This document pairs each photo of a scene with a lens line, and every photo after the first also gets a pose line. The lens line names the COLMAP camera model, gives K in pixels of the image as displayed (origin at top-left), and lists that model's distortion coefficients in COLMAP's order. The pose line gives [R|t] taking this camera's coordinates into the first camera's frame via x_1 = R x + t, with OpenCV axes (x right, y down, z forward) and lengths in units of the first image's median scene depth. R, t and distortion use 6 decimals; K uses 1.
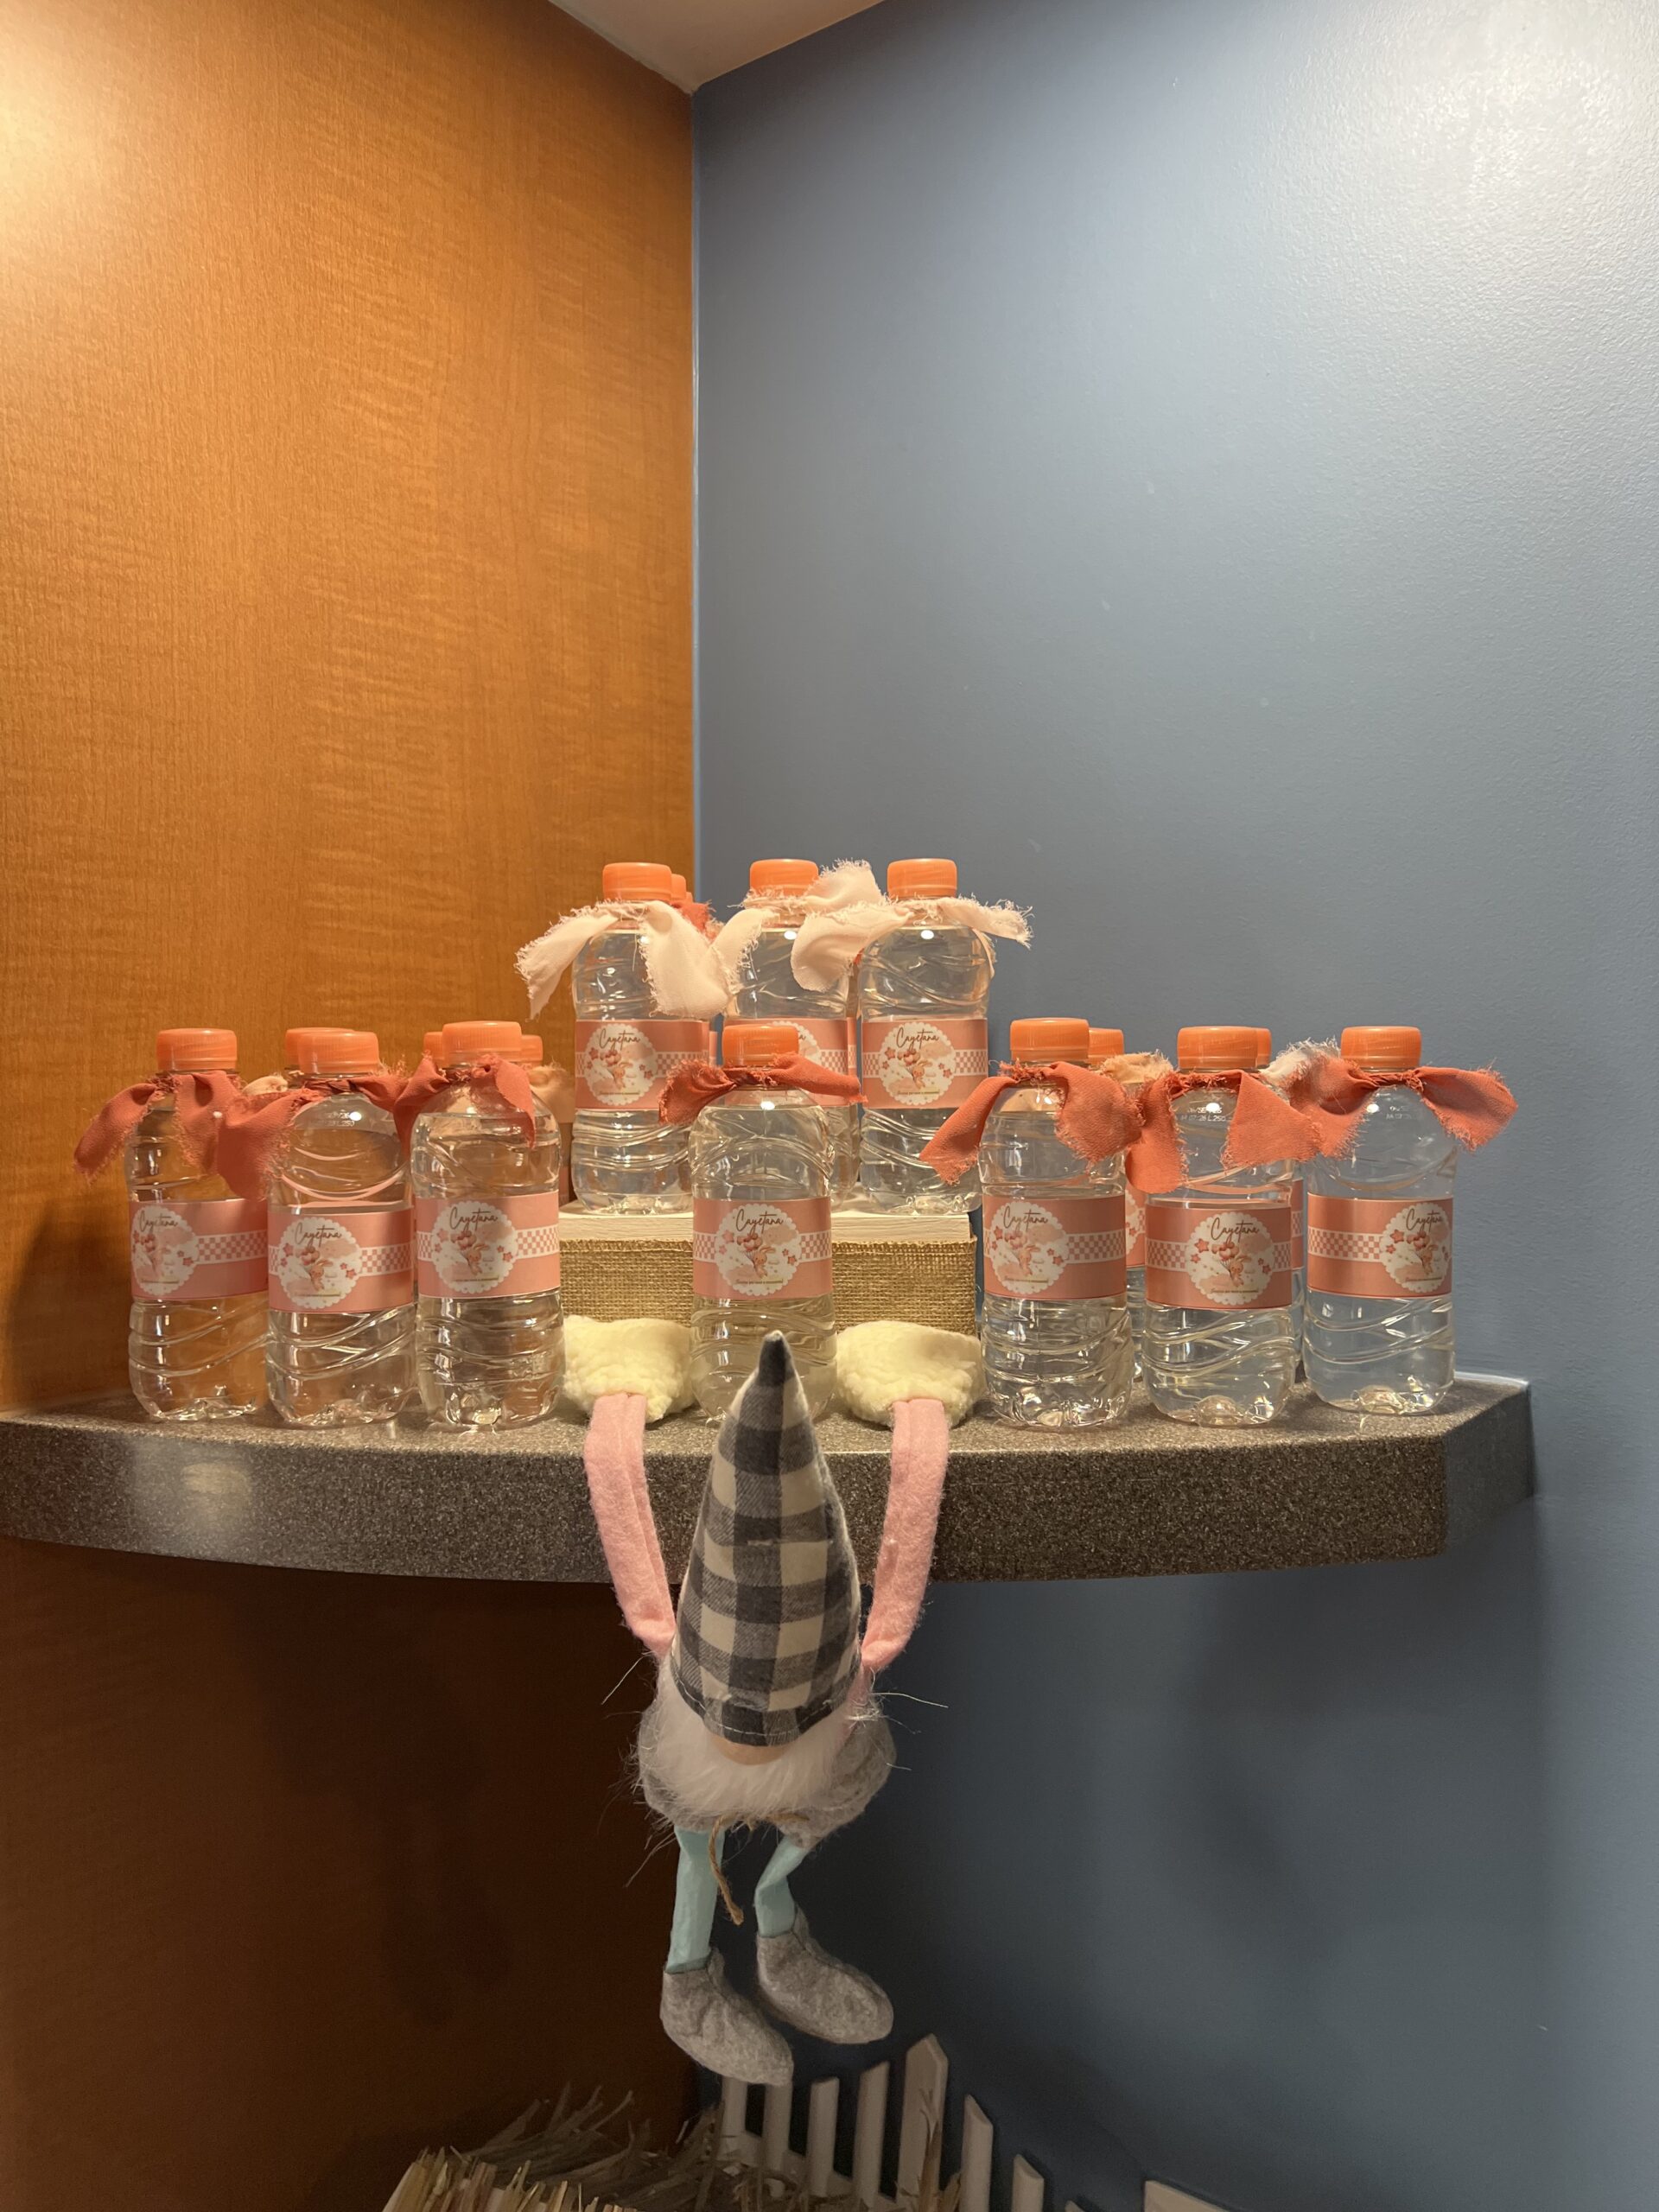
lens RADIAL K [[1672.5, 0, 811.6], [0, 1672.5, 1106.1], [0, 0, 1]] dist [0.103625, -0.149441]
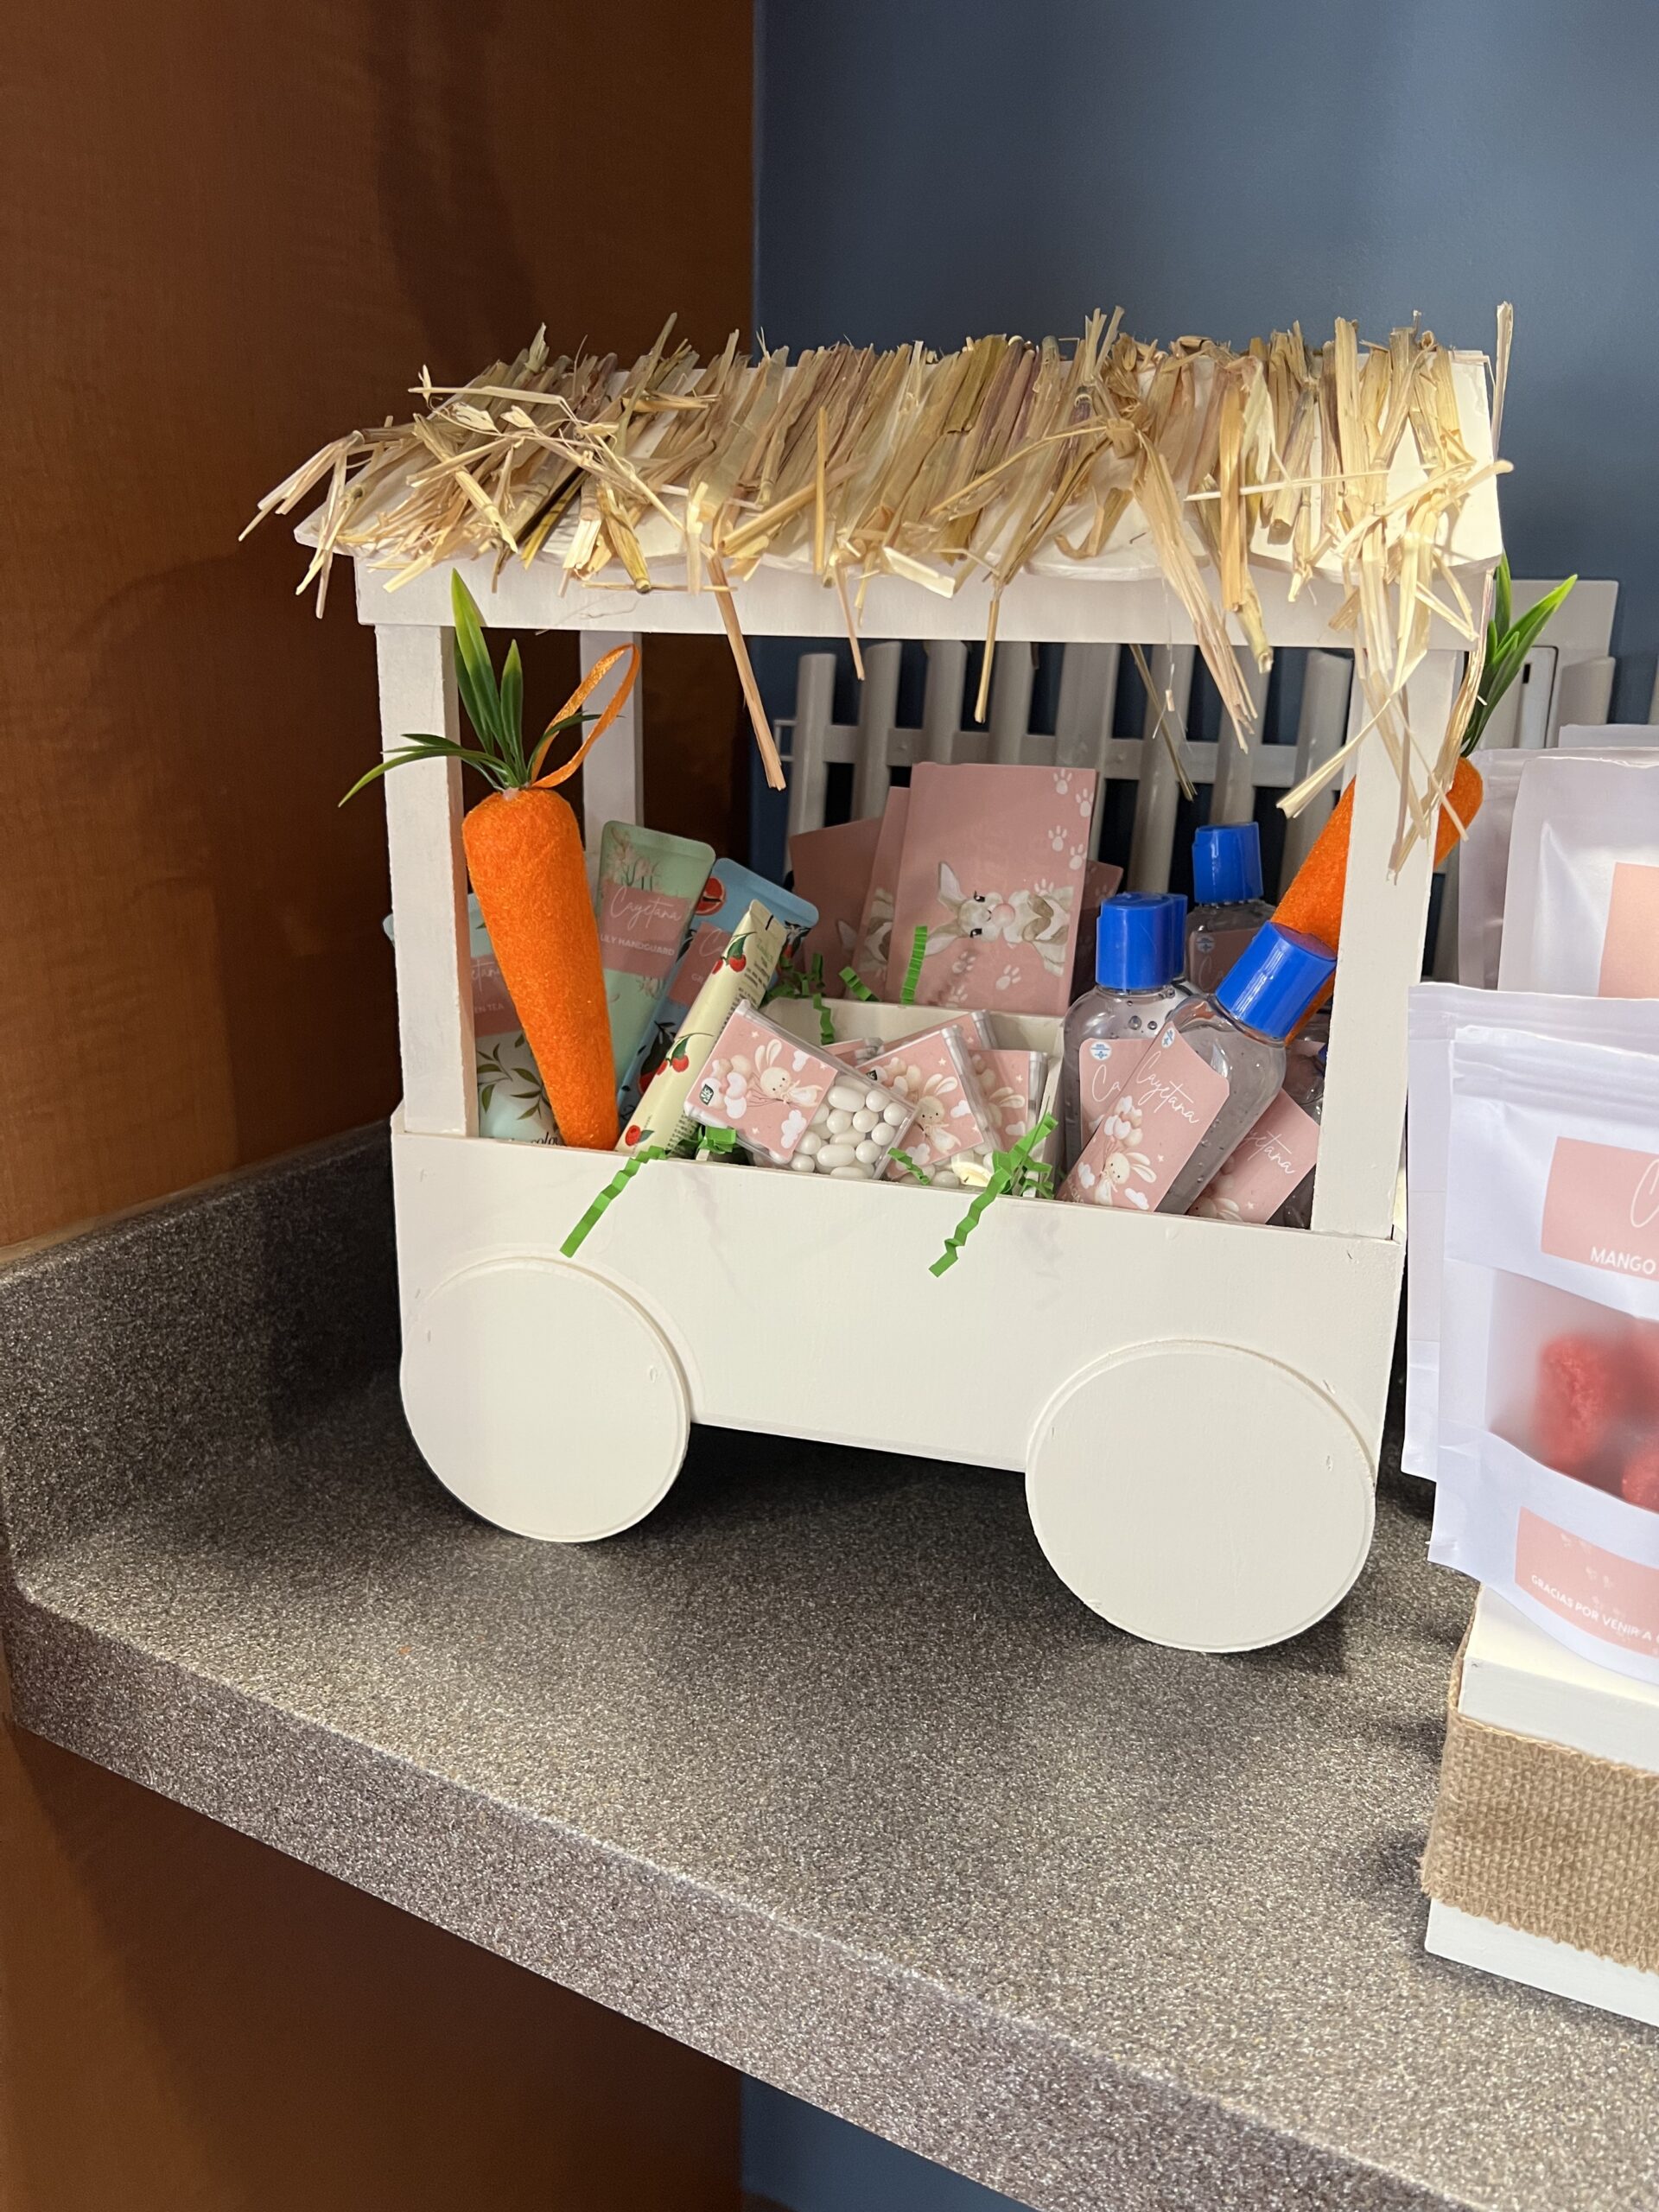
lens RADIAL K [[1672.5, 0, 811.6], [0, 1672.5, 1106.1], [0, 0, 1]] dist [0.103625, -0.149441]
pose [[0.987412, -0.024086, 0.156325, -0.256996], [-0.017212, 0.966106, 0.257570, 0.859140], [-0.157230, -0.257019, 0.953530, 0.335532]]
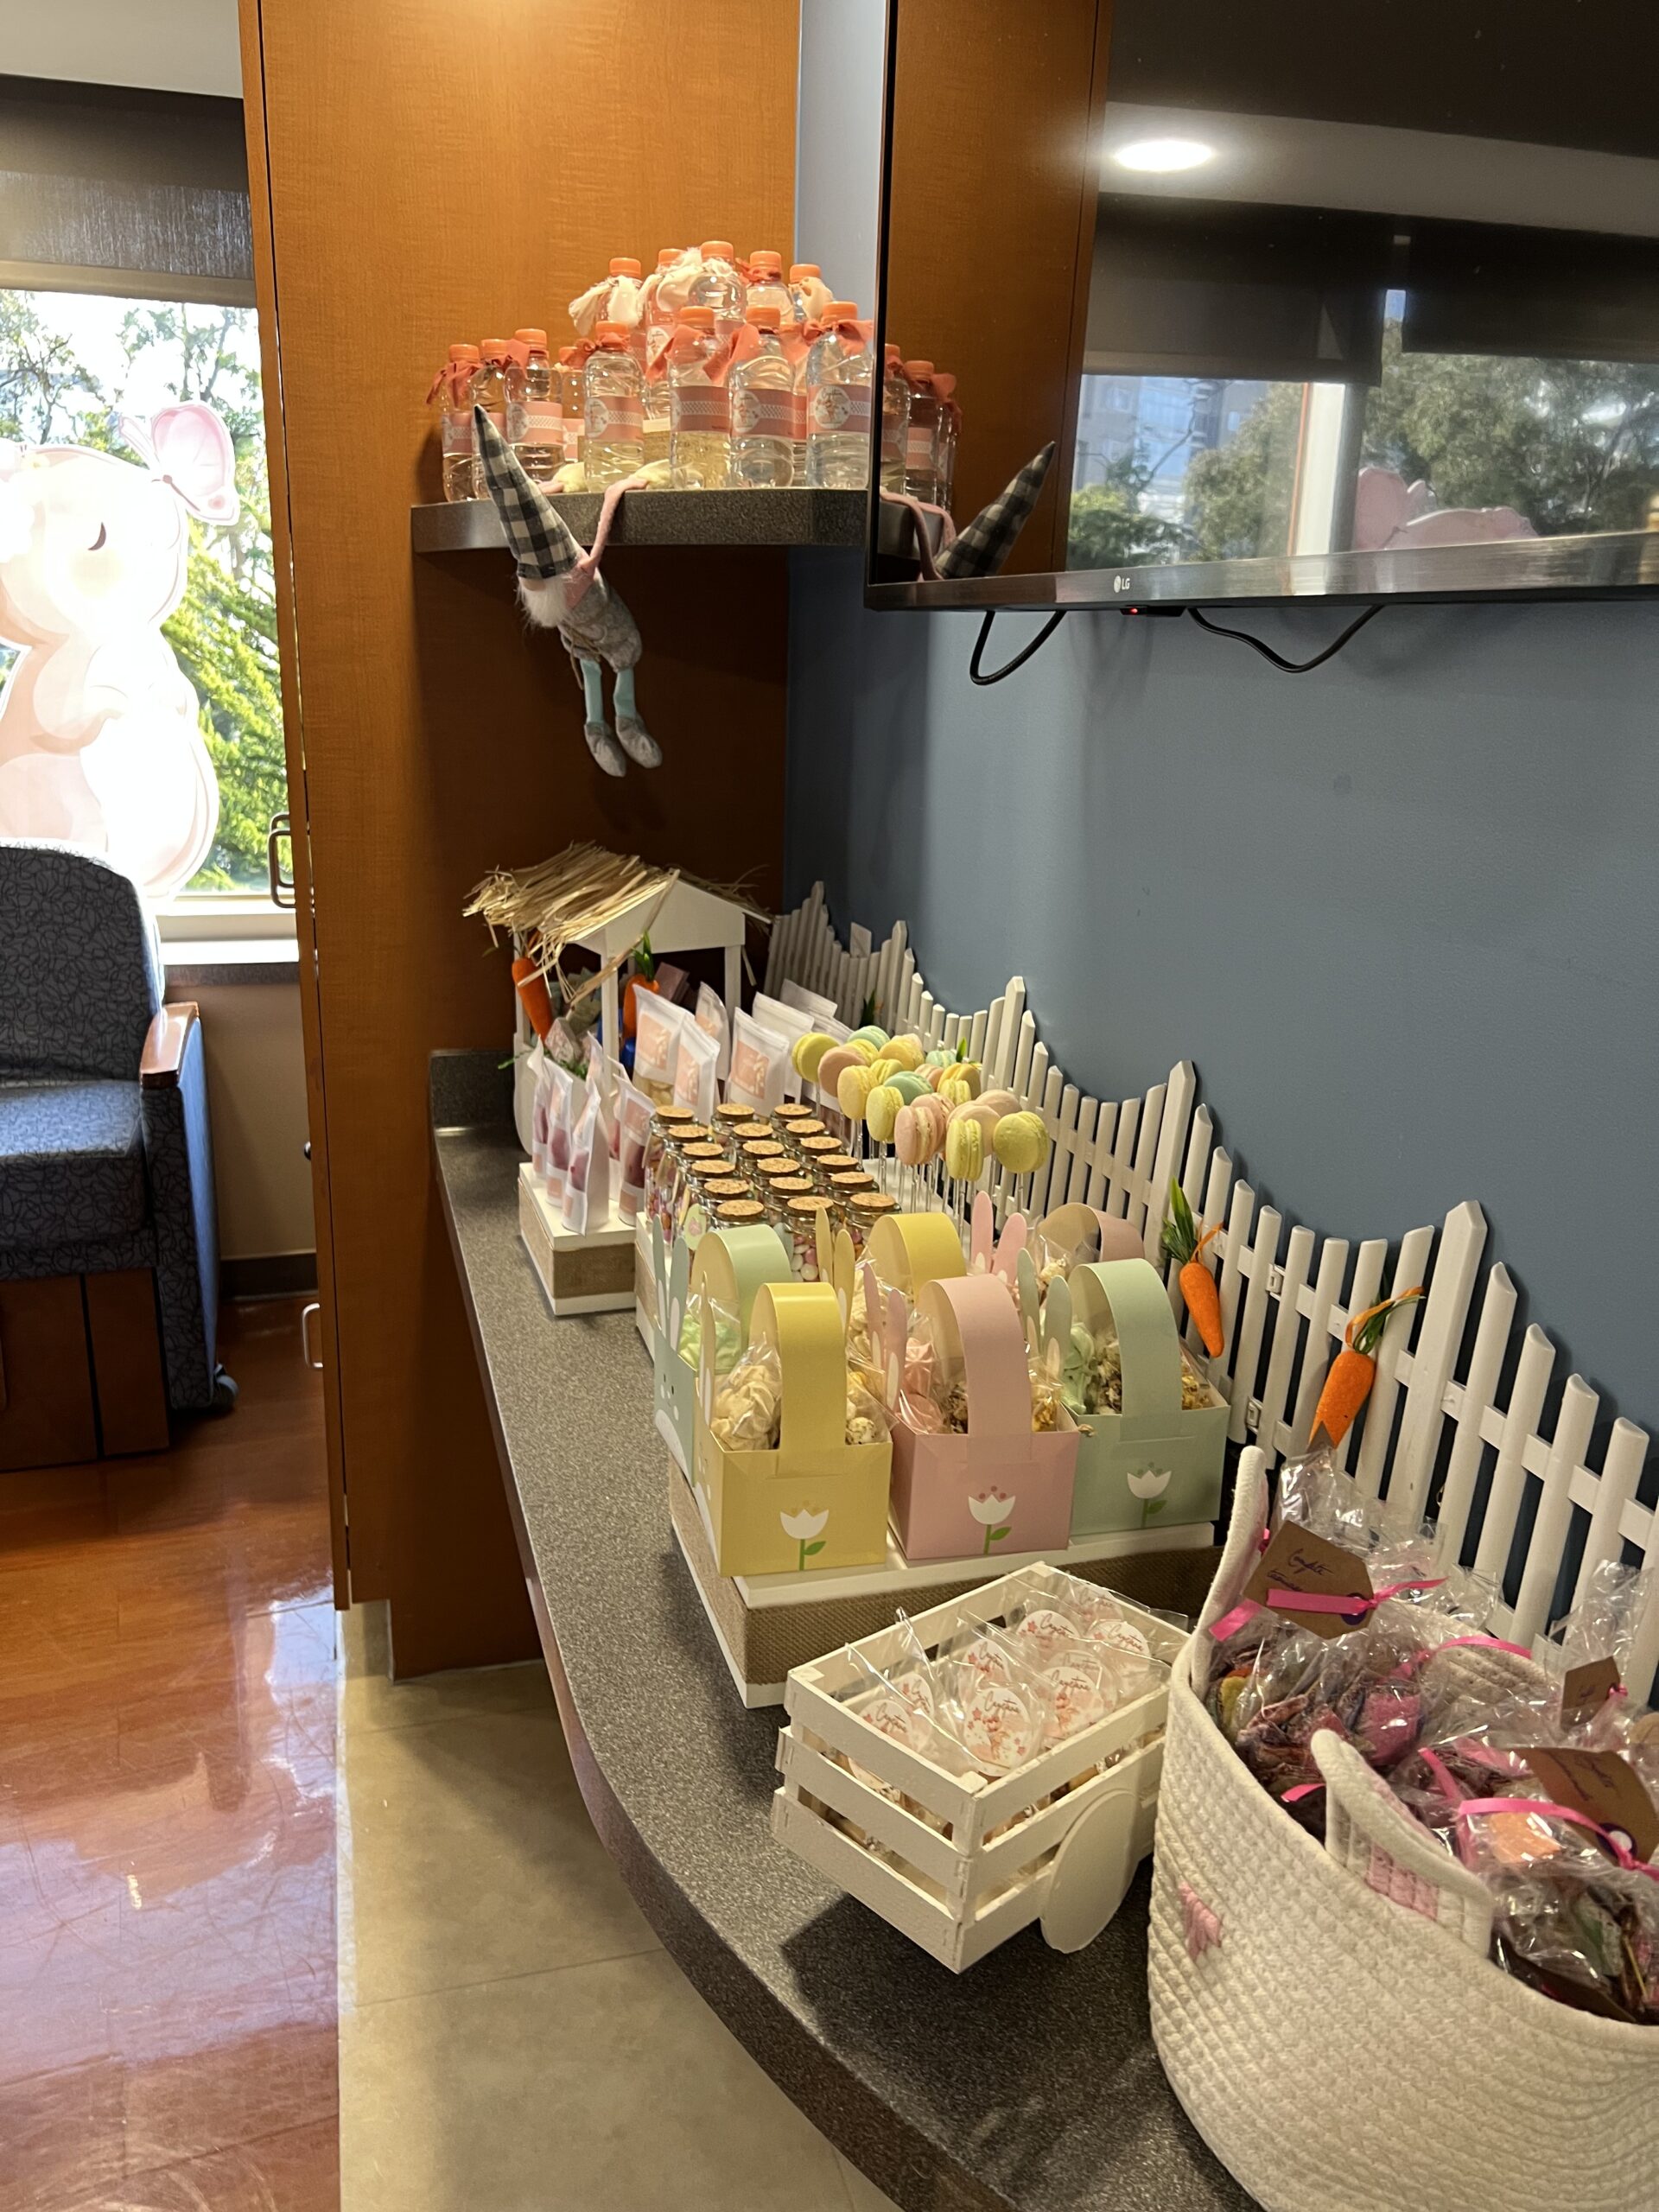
lens RADIAL K [[1681.2, 0, 836.3], [0, 1681.2, 1111.2], [0, 0, 1]] dist [0.029385, -0.010220]
pose [[0.807690, 0.177551, -0.562239, 1.817200], [-0.039911, 0.967858, 0.248308, 0.436162], [0.588255, -0.178117, 0.788816, -0.929813]]
